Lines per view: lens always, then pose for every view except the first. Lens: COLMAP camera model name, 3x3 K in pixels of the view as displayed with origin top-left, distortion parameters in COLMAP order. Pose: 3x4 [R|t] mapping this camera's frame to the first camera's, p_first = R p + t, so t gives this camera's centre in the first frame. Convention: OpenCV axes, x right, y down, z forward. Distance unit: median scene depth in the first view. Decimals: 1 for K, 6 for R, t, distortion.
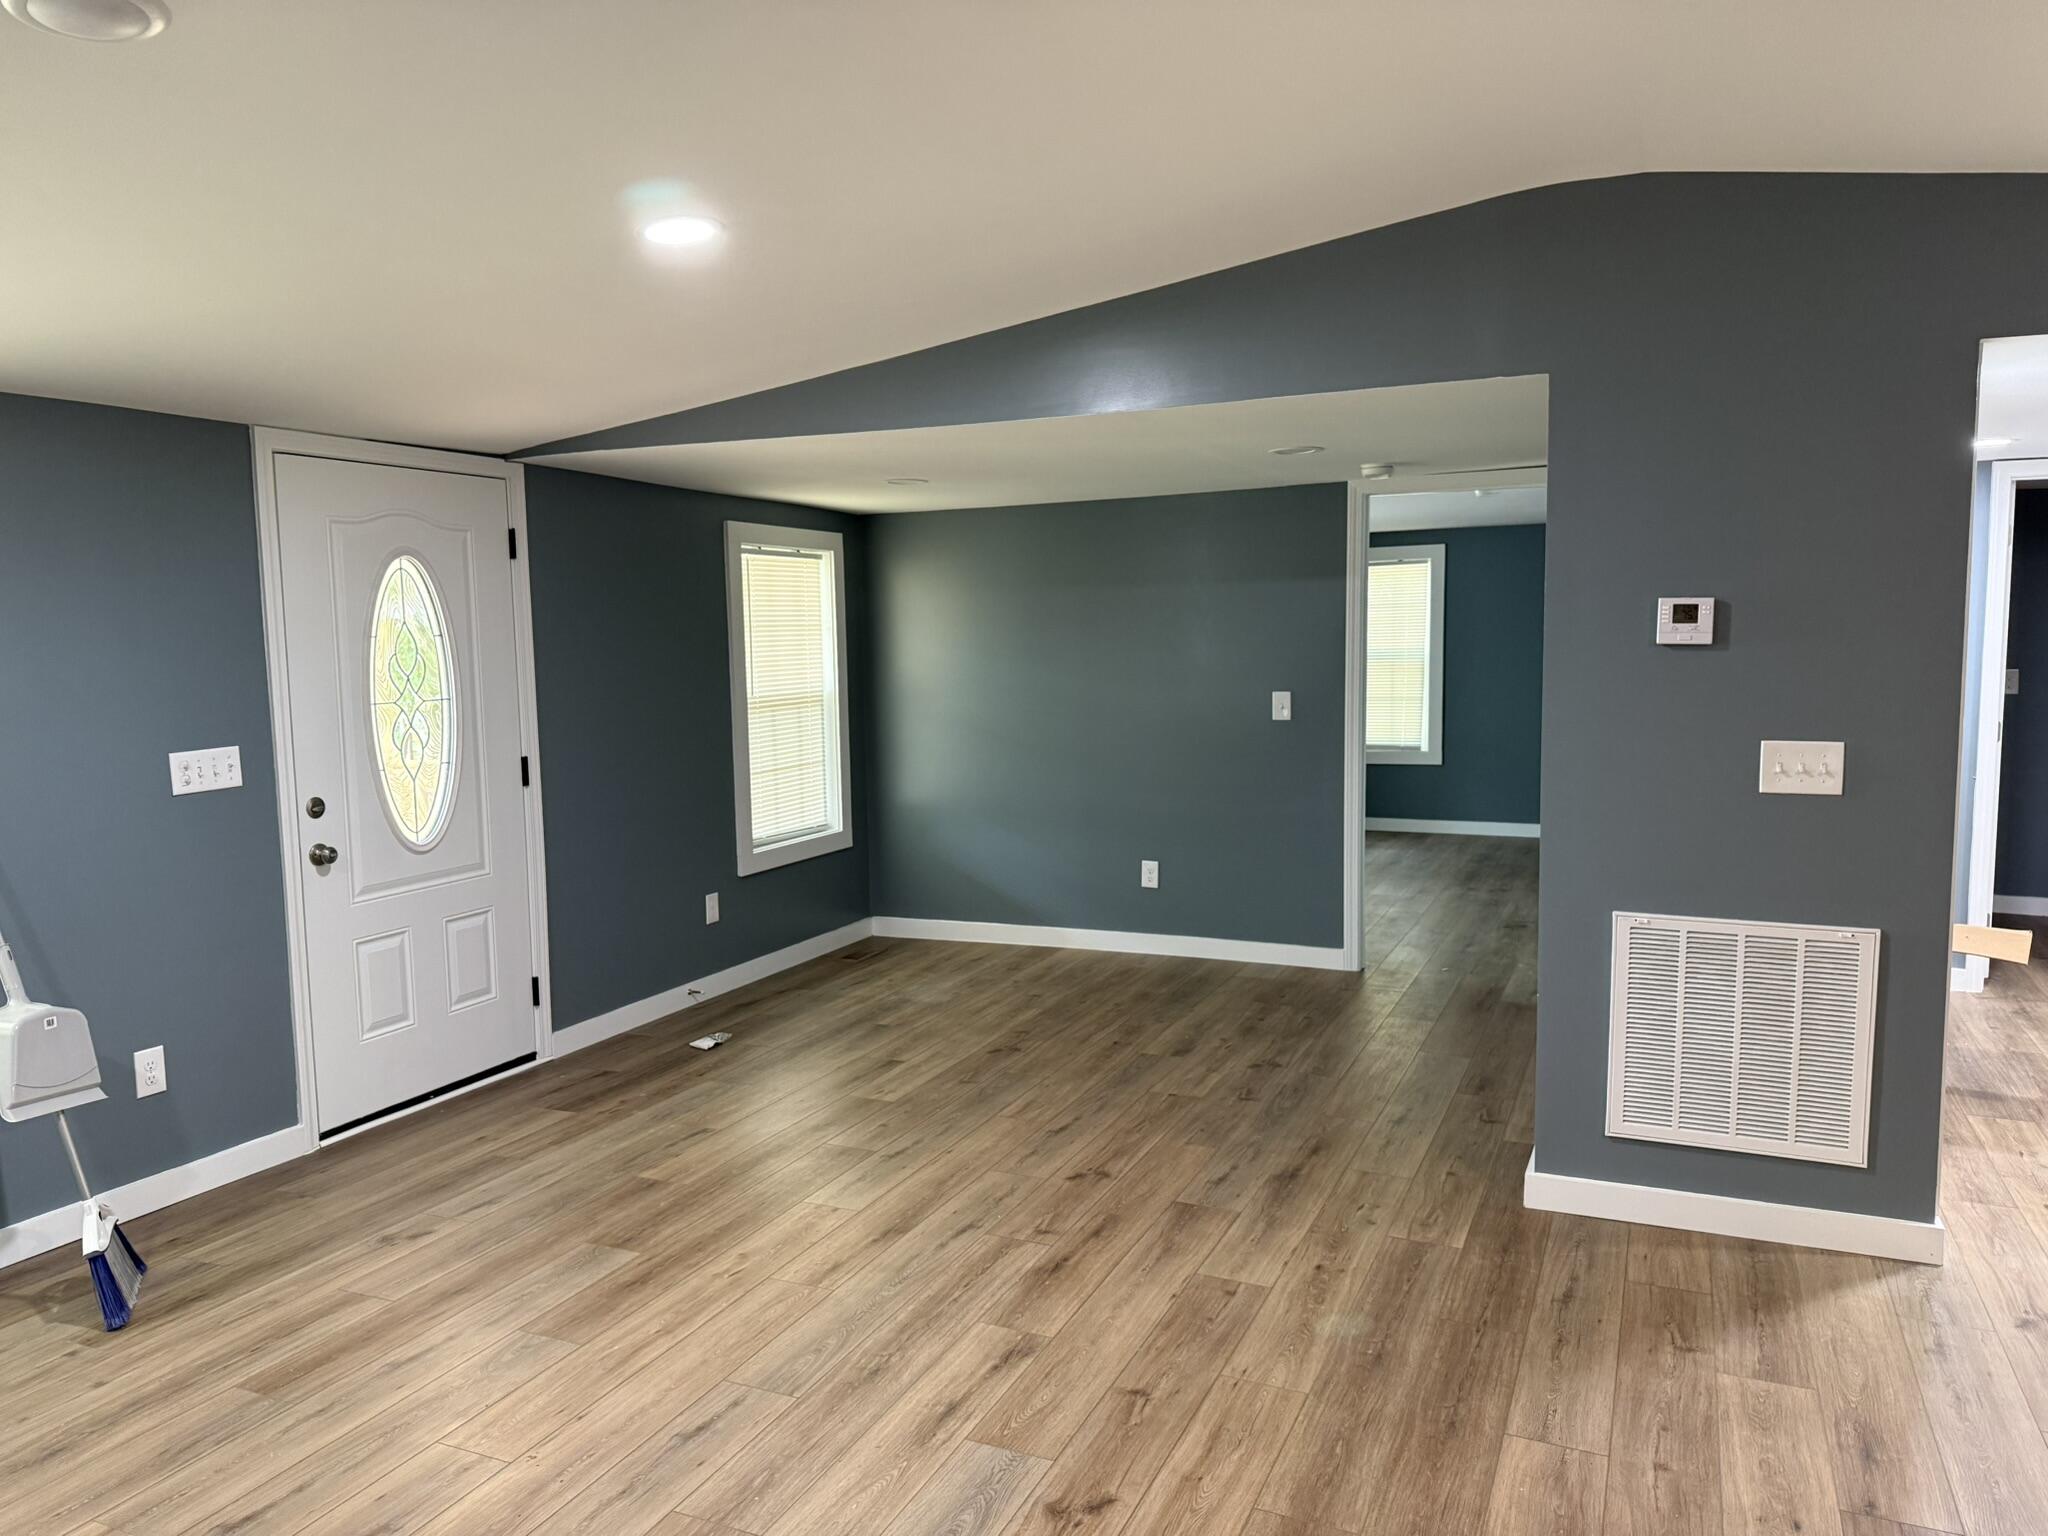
lens RADIAL K [[1438.1, 0, 1023.9], [0, 1438.1, 772.4], [0, 0, 1]] dist [-0.001159, -0.000349]
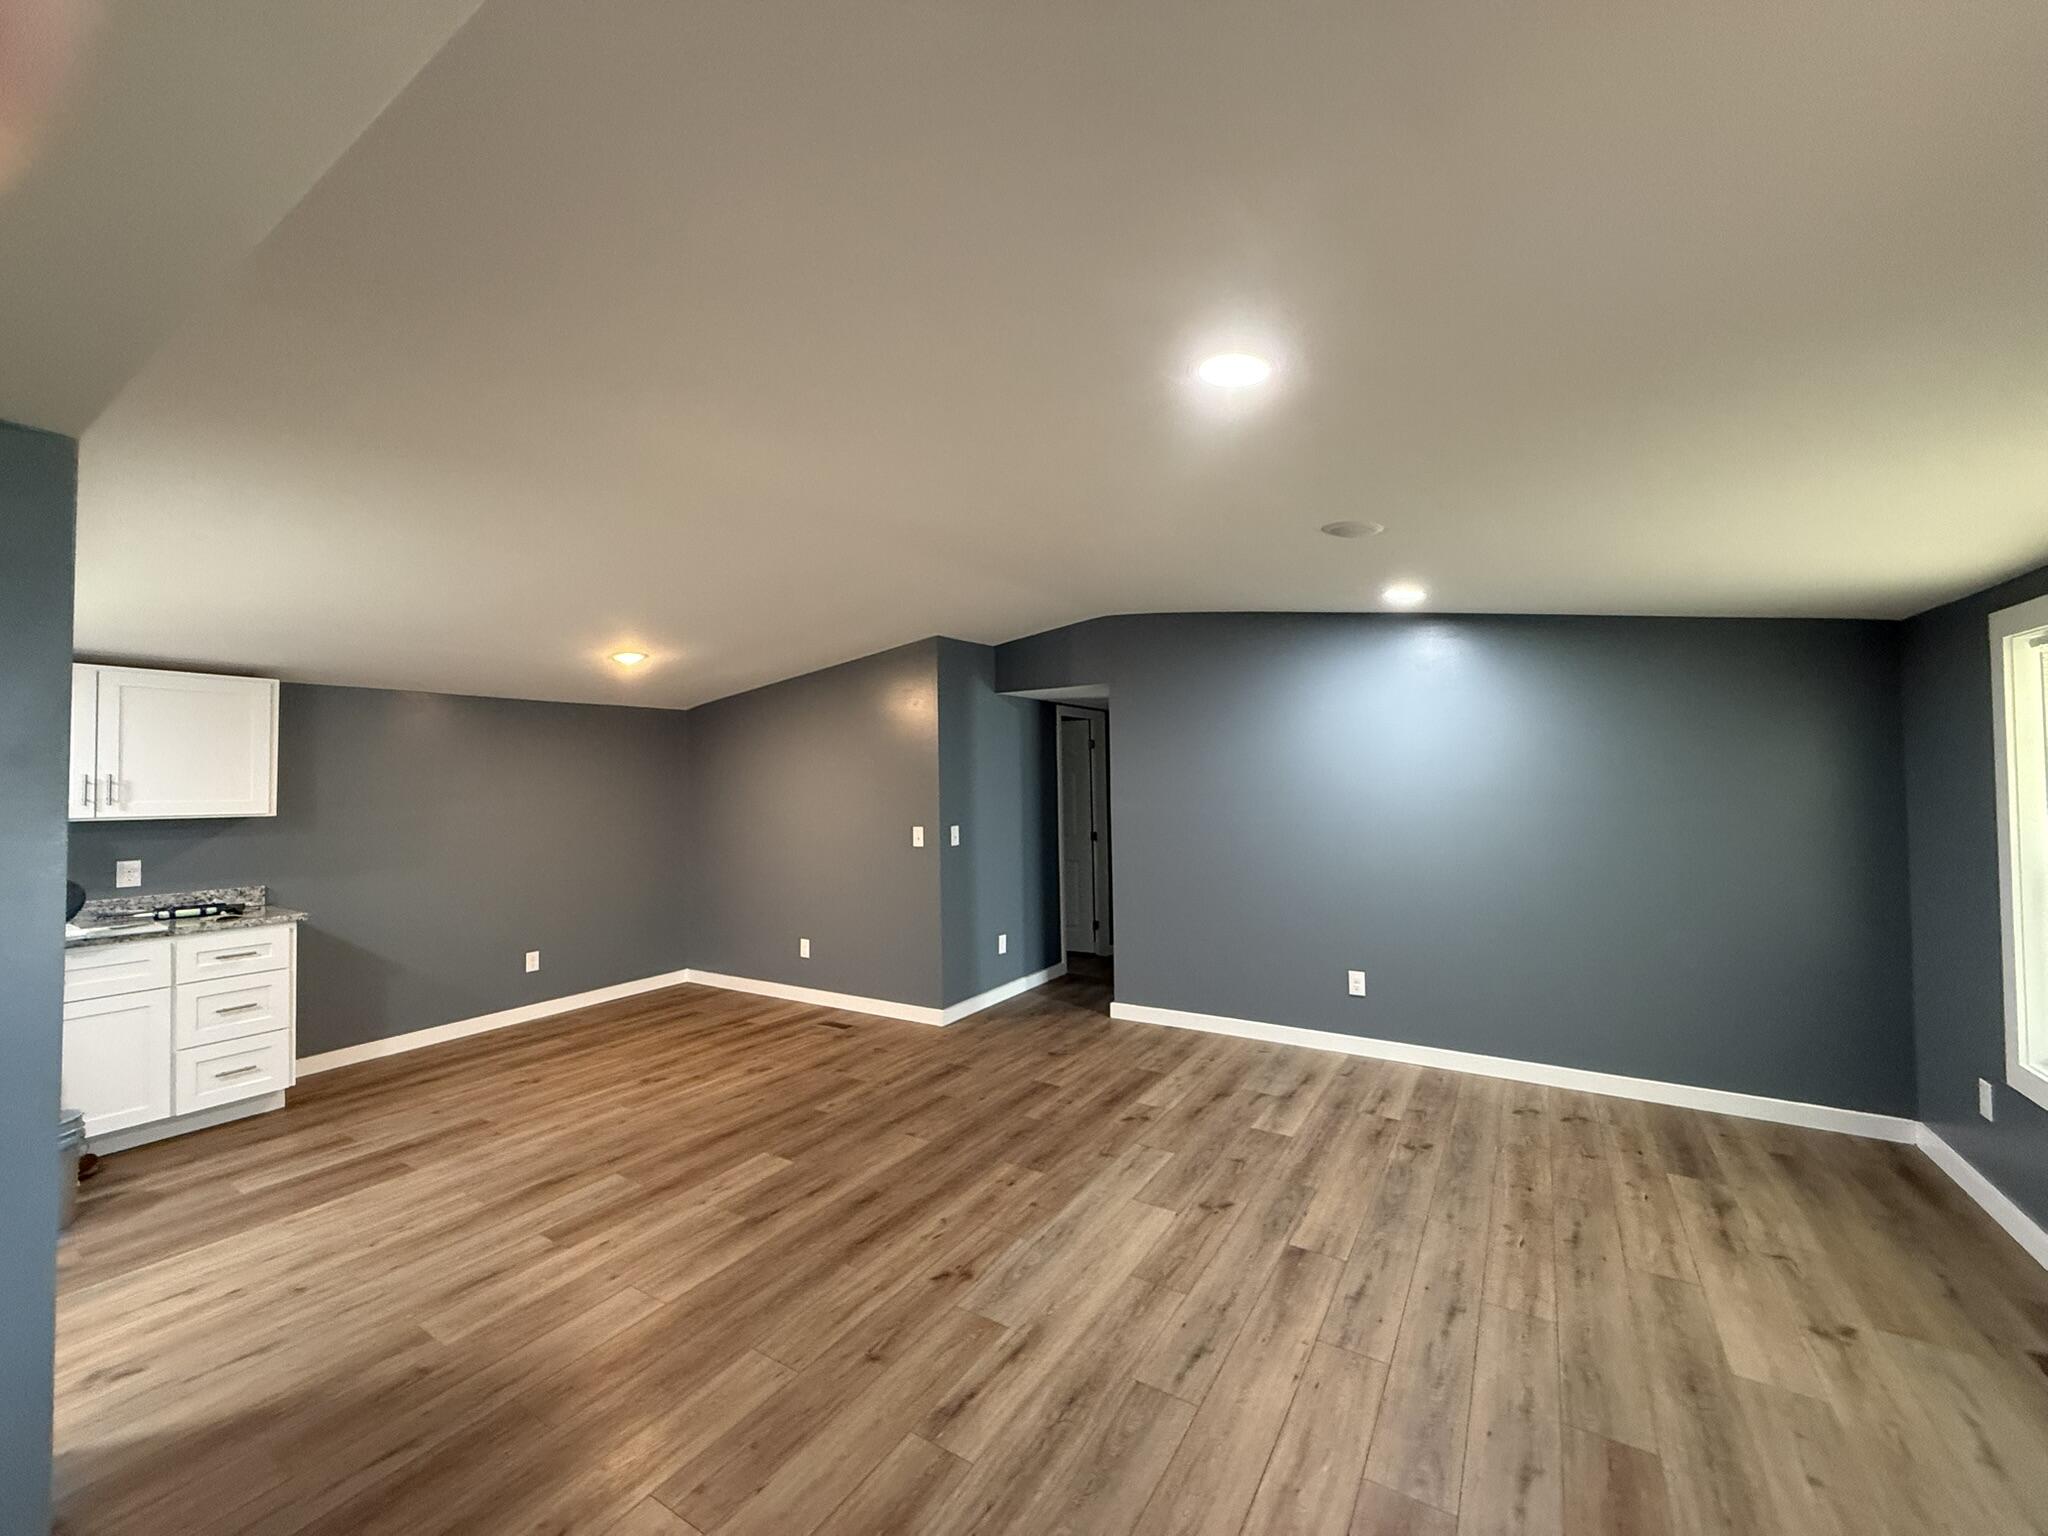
lens RADIAL K [[820.9, 0, 1025.1], [0, 820.9, 766.1], [0, 0, 1]] dist [0.000028, 0.000006]
pose [[-0.990709, 0.027223, 0.133248, -0.179450], [0.037575, 0.996414, 0.075807, -0.169240], [-0.130706, 0.080109, -0.988179, 1.727632]]
